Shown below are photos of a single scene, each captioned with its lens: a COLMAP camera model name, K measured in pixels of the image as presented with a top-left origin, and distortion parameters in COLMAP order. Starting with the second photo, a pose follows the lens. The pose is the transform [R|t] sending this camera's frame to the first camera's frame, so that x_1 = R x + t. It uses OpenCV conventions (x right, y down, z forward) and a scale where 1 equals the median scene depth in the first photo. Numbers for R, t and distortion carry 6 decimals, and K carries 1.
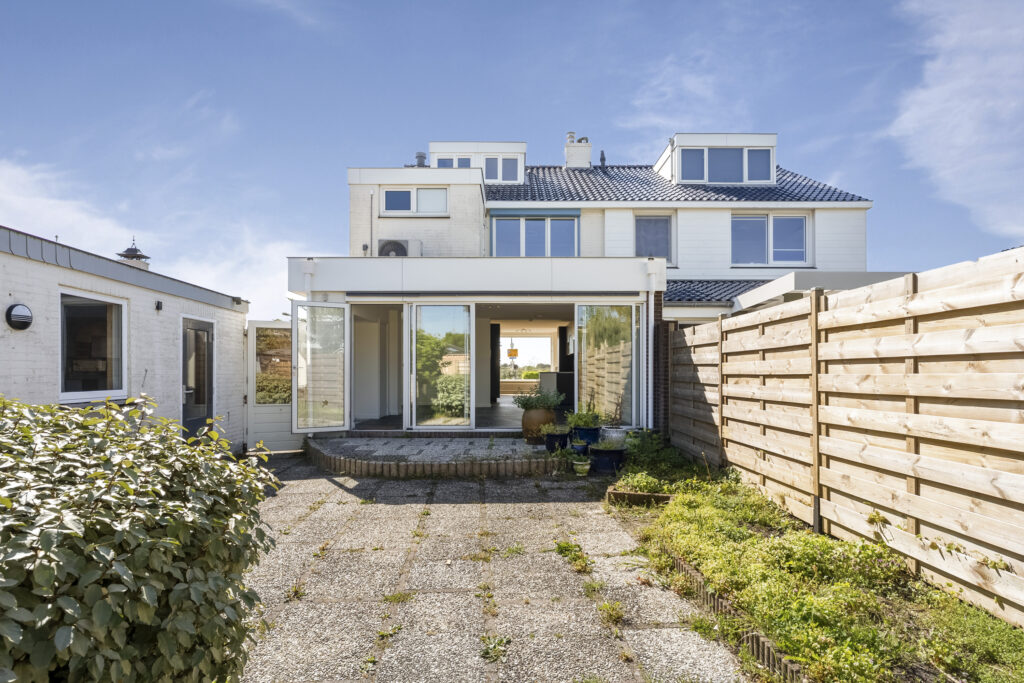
lens RADIAL K [[522.9, 0, 513.4], [0, 522.9, 367.8], [0, 0, 1]] dist [-0.001177, 0.000081]
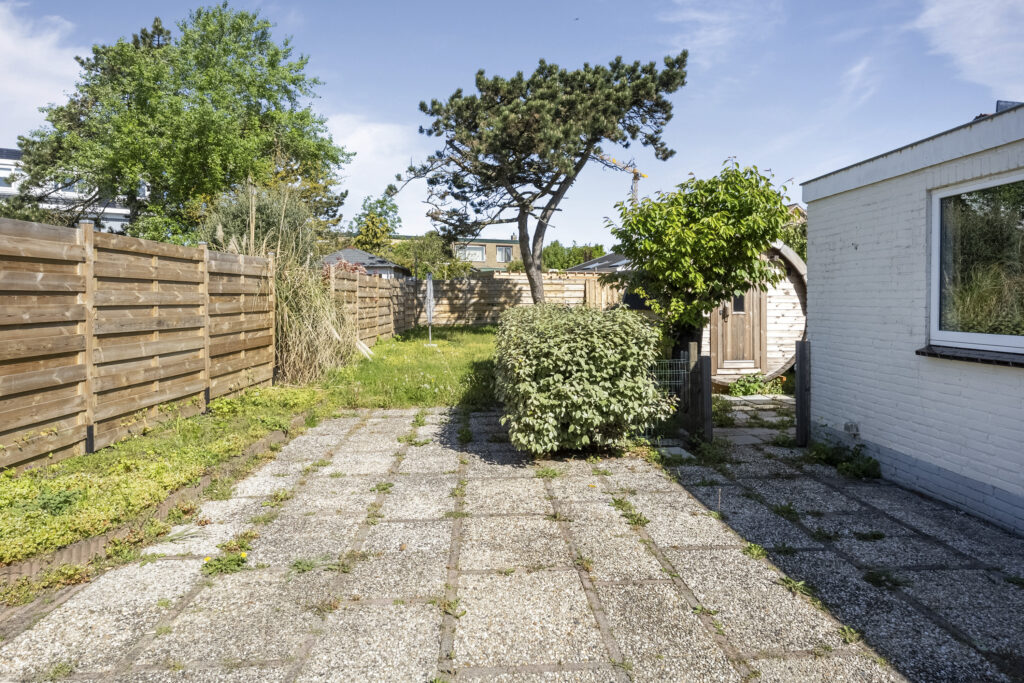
lens RADIAL K [[617.6, 0, 514.7], [0, 617.6, 304.9], [0, 0, 1]] dist [0.002899, 0.000666]
pose [[-0.999991, -0.000499, 0.004233, -0.125344], [-0.000499, 1.000000, -0.000054, 0.003873], [-0.004233, -0.000056, -0.999991, 0.821263]]
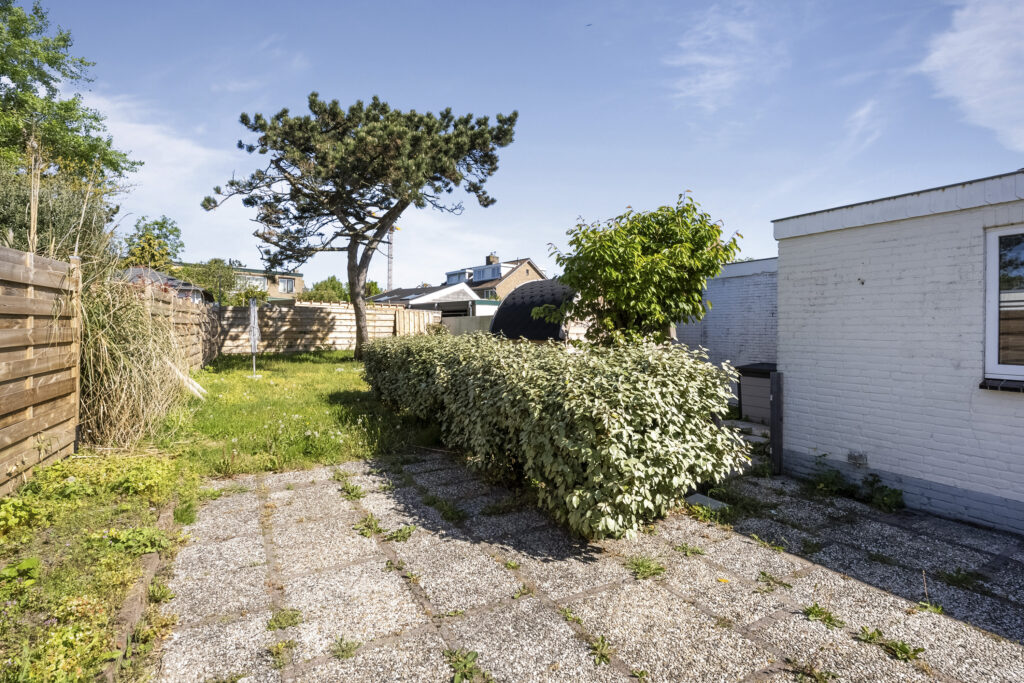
lens RADIAL K [[494.3, 0, 519.3], [0, 494.3, 330.6], [0, 0, 1]] dist [-0.004794, 0.000598]
pose [[-0.901259, -0.008630, -0.433196, 0.068052], [-0.006491, 0.999958, -0.006417, 0.001525], [0.433233, -0.002971, -0.901277, 0.518735]]
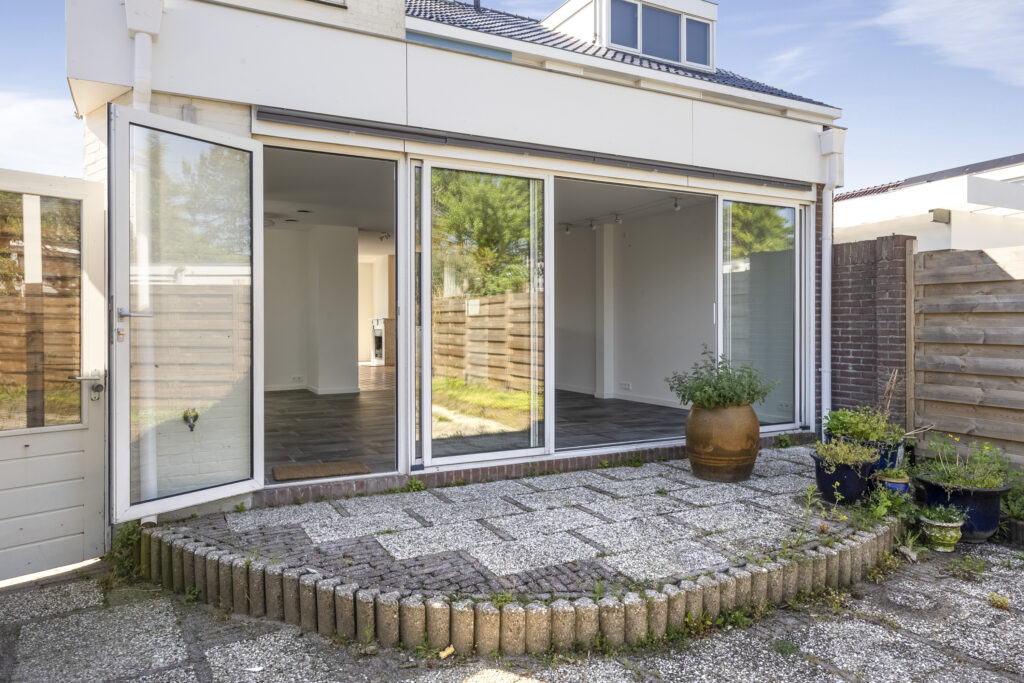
lens RADIAL K [[687.5, 0, 516.2], [0, 687.5, 327.9], [0, 0, 1]] dist [0.034604, 0.000213]
pose [[0.882083, -0.001239, 0.471092, -0.381593], [-0.002693, 0.999967, 0.007672, 0.003653], [-0.471086, -0.008036, 0.882051, 0.489250]]
